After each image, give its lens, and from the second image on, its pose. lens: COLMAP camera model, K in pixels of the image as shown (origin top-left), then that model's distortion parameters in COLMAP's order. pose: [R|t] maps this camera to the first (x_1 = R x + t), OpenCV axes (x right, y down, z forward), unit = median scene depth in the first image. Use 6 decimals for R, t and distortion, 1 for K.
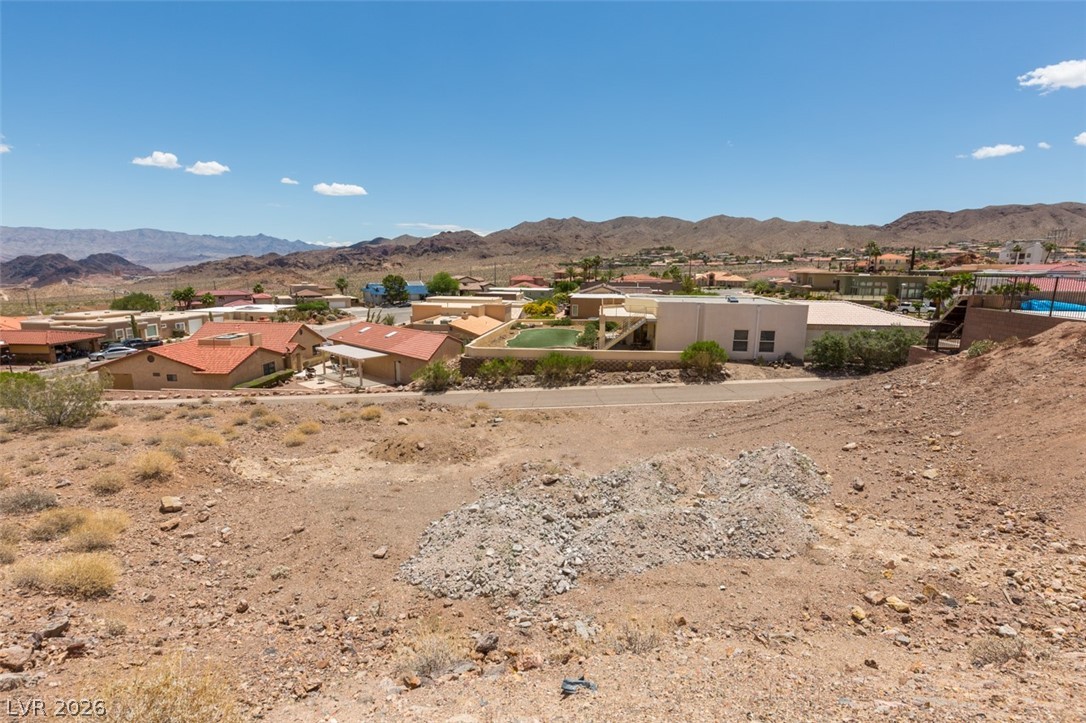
lens RADIAL K [[487.3, 0, 543.1], [0, 487.3, 356.1], [0, 0, 1]] dist [0.008903, -0.001981]
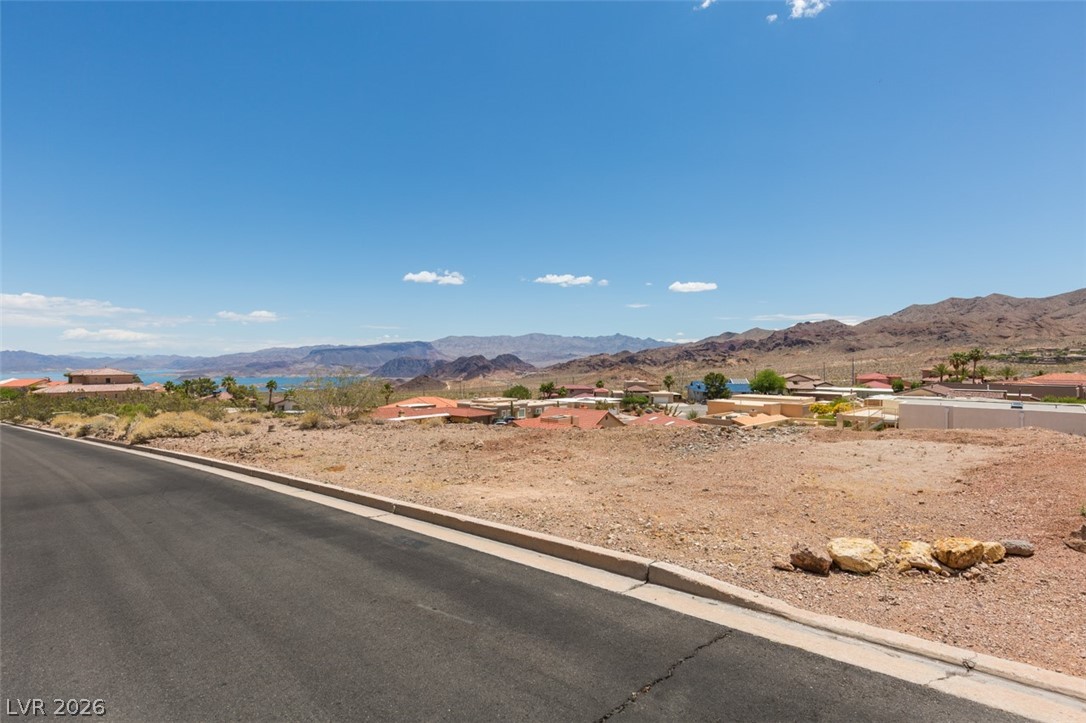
lens RADIAL K [[532.7, 0, 544.3], [0, 532.7, 356.0], [0, 0, 1]] dist [0.000730, -0.001077]
pose [[0.796350, -0.014188, -0.604670, 0.087814], [-0.102444, 0.982117, -0.157962, 0.011534], [0.596098, 0.187738, 0.780655, -0.089190]]
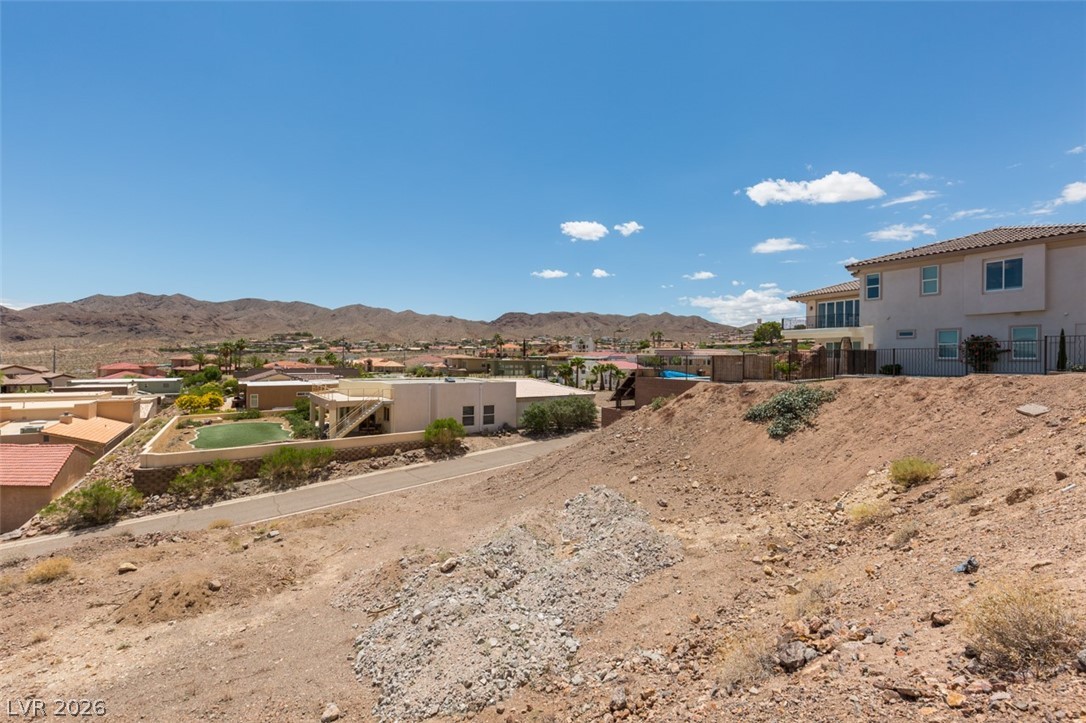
lens RADIAL K [[487.3, 0, 542.4], [0, 487.3, 357.6], [0, 0, 1]] dist [0.008903, -0.001981]
pose [[0.762995, -0.002444, 0.646400, -0.047728], [0.113946, 0.984842, -0.130775, 0.000360], [-0.636282, 0.173435, 0.751708, 0.011828]]
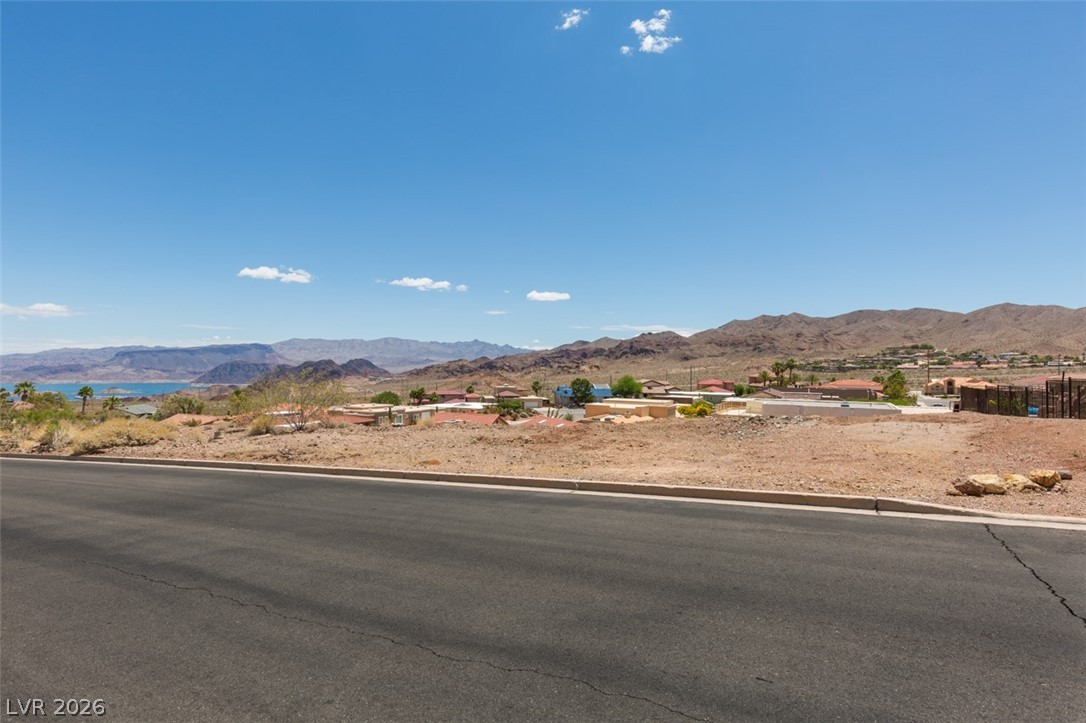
lens RADIAL K [[532.7, 0, 542.1], [0, 532.7, 362.5], [0, 0, 1]] dist [0.000730, -0.001077]
pose [[0.925876, -0.004944, -0.377796, 0.063133], [-0.067969, 0.981422, -0.179417, 0.016917], [0.371664, 0.191796, 0.908339, -0.114445]]
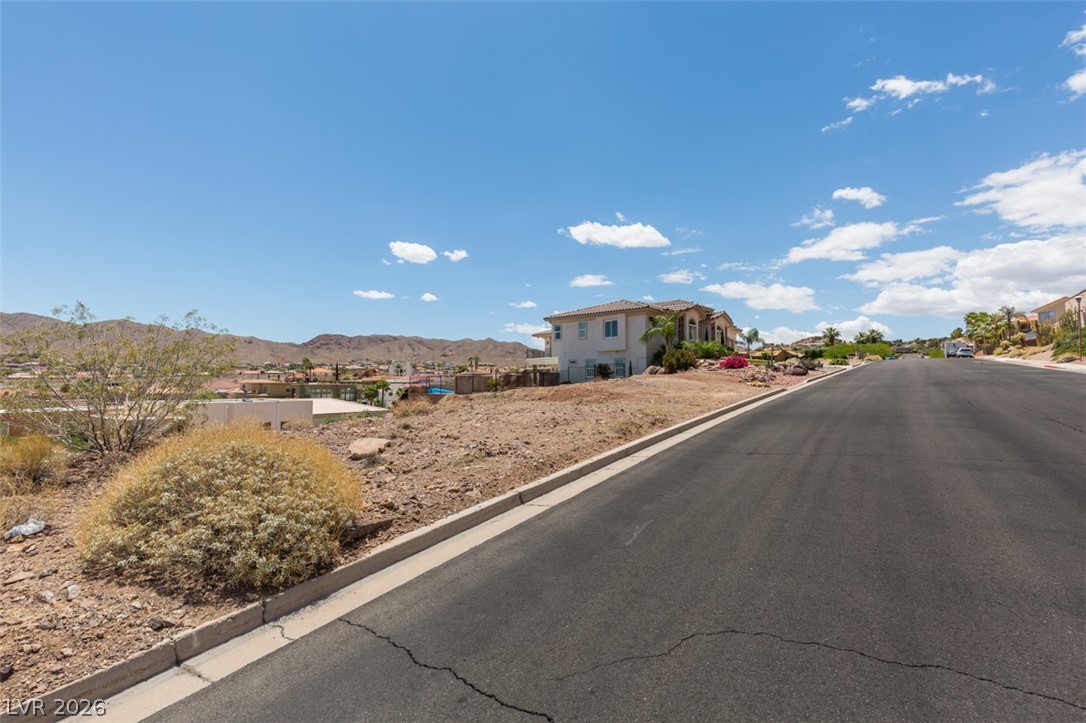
lens RADIAL K [[487.3, 0, 542.2], [0, 487.3, 359.3], [0, 0, 1]] dist [0.008903, -0.001981]
pose [[0.493408, 0.033342, 0.869159, -0.091866], [0.159707, 0.978803, -0.128212, 0.016924], [-0.855010, 0.202072, 0.477624, -0.066745]]
